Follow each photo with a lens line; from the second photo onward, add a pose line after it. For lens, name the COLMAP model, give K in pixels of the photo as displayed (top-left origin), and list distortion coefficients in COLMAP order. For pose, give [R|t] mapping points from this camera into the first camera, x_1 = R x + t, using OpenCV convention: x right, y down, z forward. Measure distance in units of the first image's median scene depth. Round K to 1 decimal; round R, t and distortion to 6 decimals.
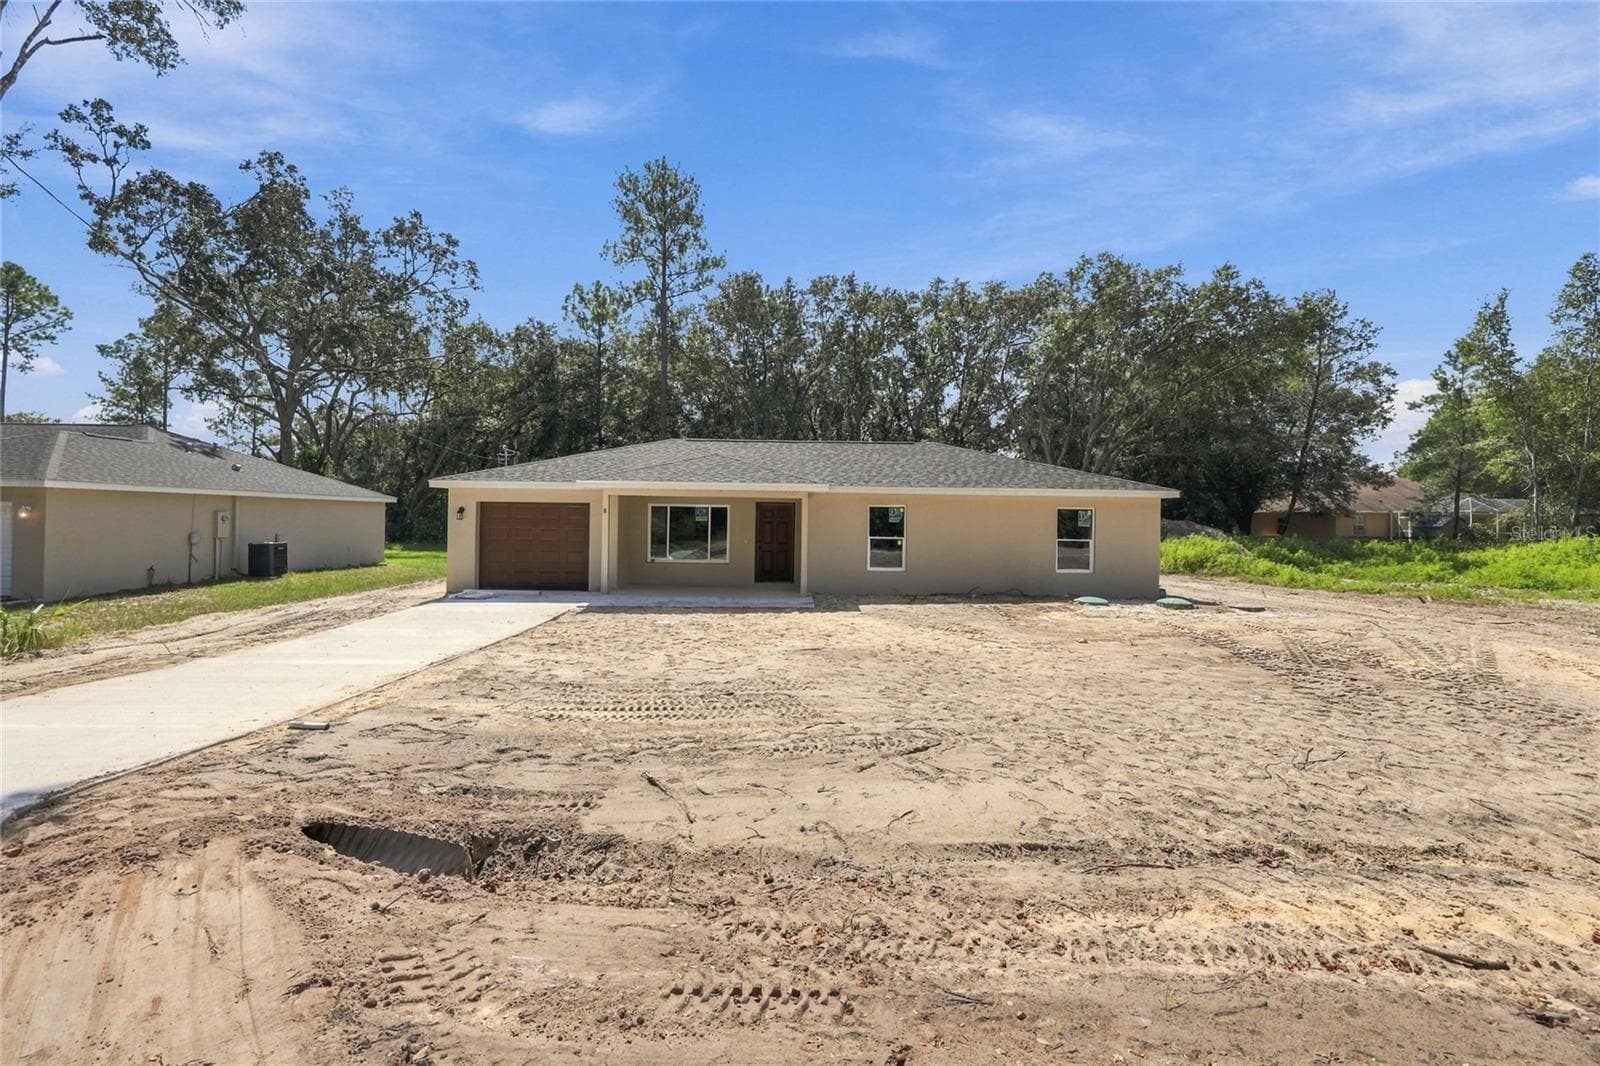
lens RADIAL K [[682.6, 0, 792.6], [0, 682.6, 514.6], [0, 0, 1]] dist [-0.001113, -0.000108]
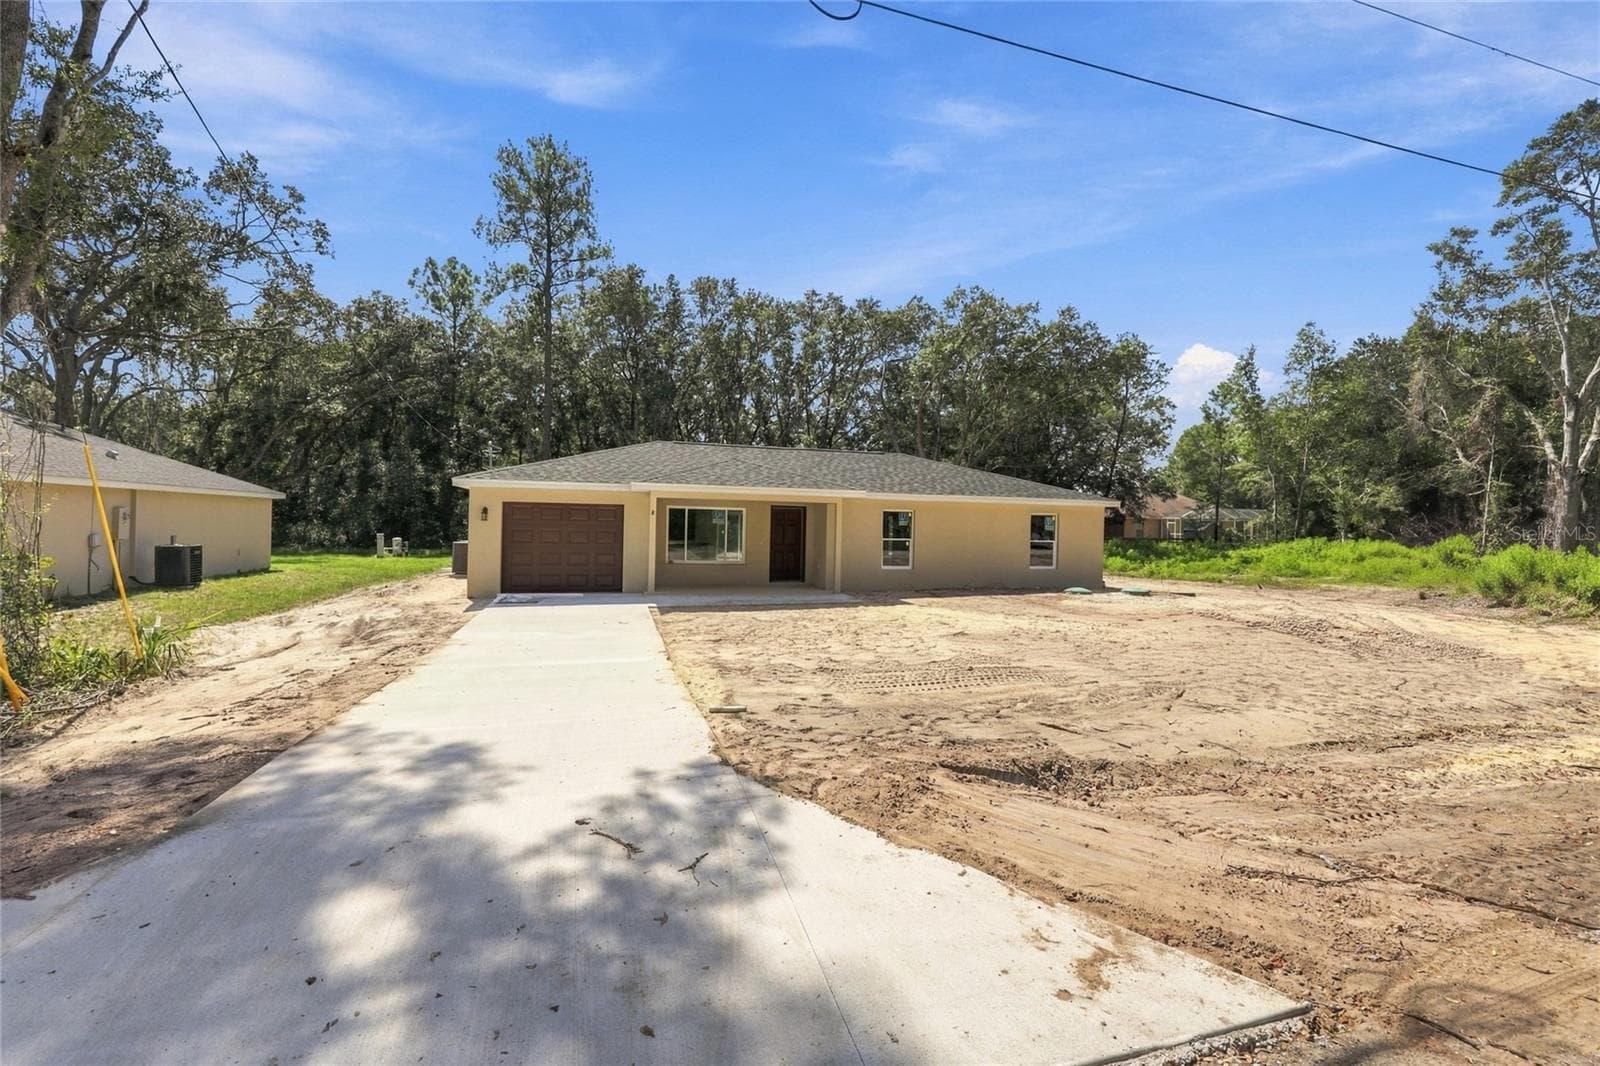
lens RADIAL K [[682.5, 0, 800.0], [0, 682.5, 533.0], [0, 0, 1]] dist [-0.001069, 0.001530]
pose [[0.962235, 0.001995, 0.272214, -0.126540], [-0.008965, 0.999663, 0.024364, -0.001020], [-0.272074, -0.025884, 0.961928, -0.014211]]
